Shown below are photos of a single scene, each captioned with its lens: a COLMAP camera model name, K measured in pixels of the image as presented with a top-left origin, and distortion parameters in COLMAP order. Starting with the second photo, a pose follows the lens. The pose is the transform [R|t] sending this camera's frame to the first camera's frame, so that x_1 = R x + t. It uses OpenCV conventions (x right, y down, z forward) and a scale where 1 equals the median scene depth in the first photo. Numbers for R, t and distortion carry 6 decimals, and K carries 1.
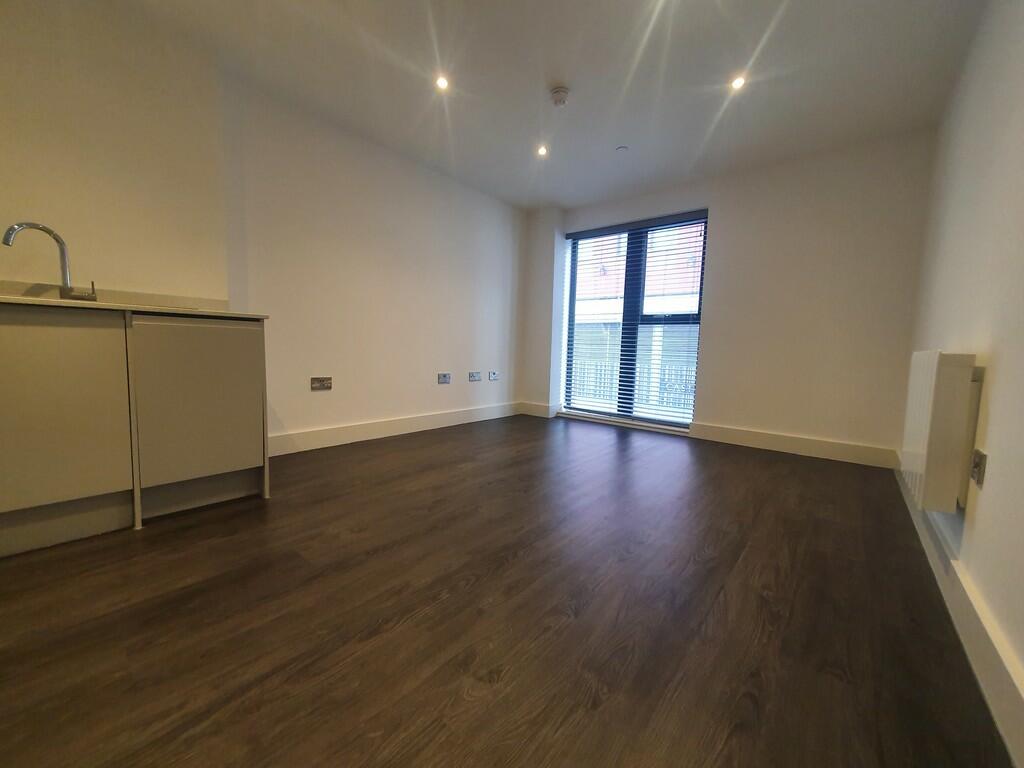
lens RADIAL K [[405.2, 0, 514.2], [0, 405.2, 382.0], [0, 0, 1]] dist [0.010479, -0.000329]
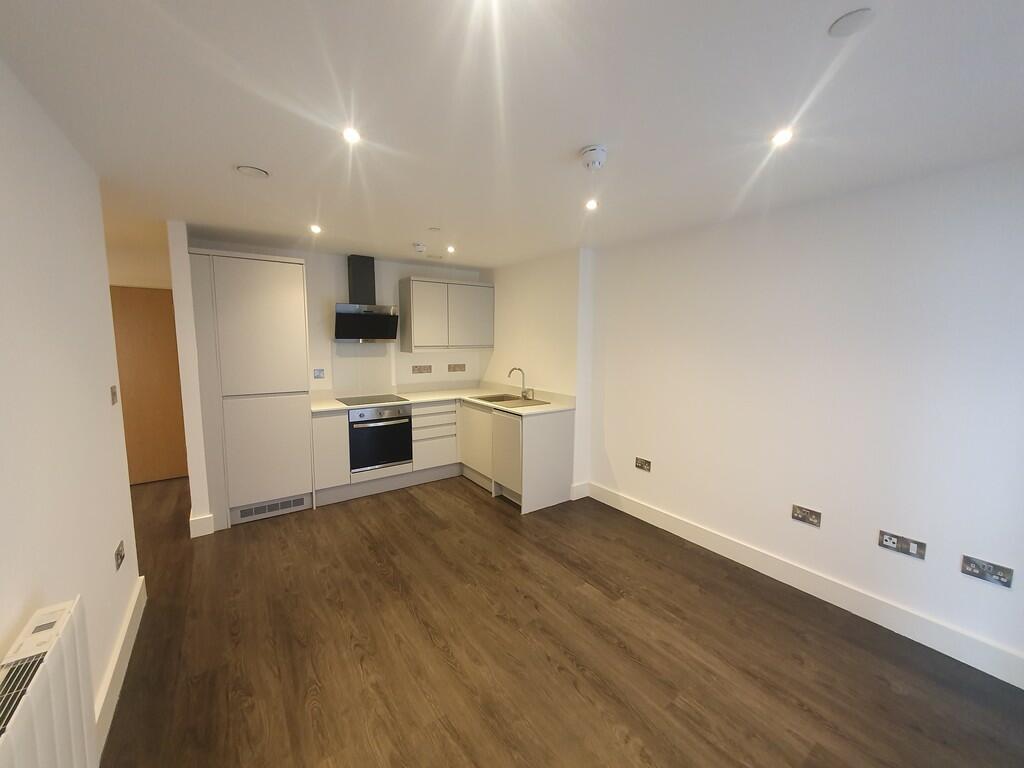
lens RADIAL K [[405.2, 0, 514.2], [0, 405.2, 382.0], [0, 0, 1]] dist [0.010479, -0.000329]
pose [[-0.254778, 0.075858, -0.964020, 1.403478], [-0.096948, 0.989892, 0.103516, -0.615347], [0.962128, 0.119834, -0.244848, 1.784237]]
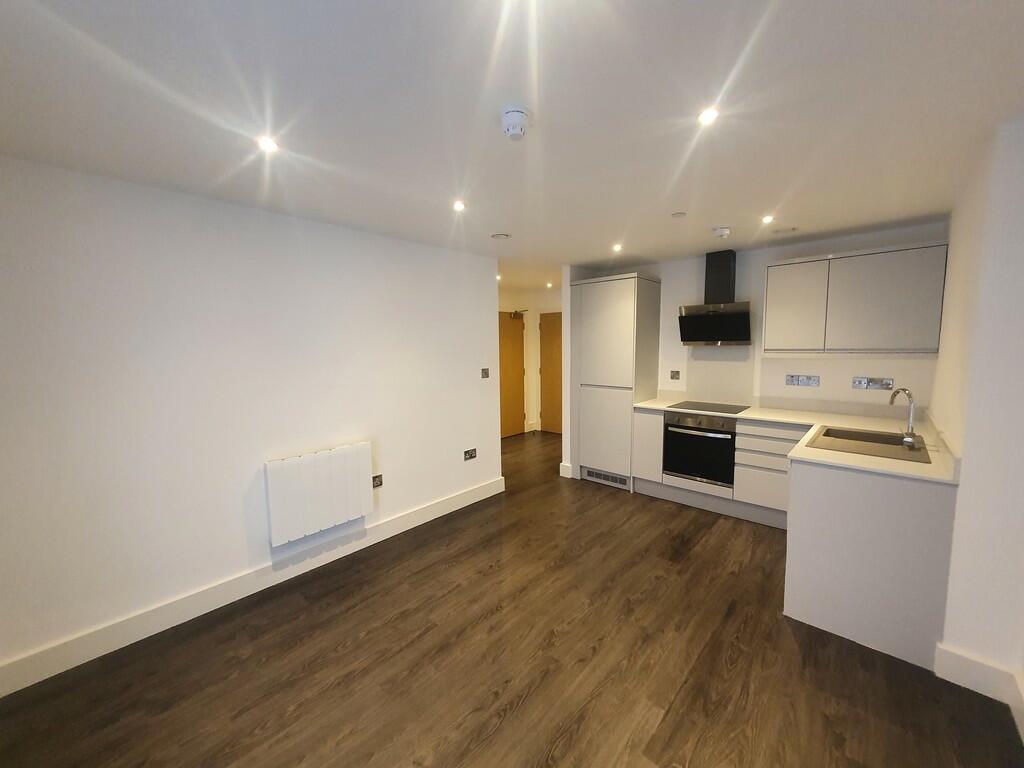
lens RADIAL K [[405.2, 0, 514.2], [0, 405.2, 382.0], [0, 0, 1]] dist [0.010479, -0.000329]
pose [[-0.998834, -0.021094, 0.043414, 0.128356], [-0.012894, 0.983369, 0.181160, -0.715850], [-0.046513, 0.180389, -0.982495, 2.711923]]
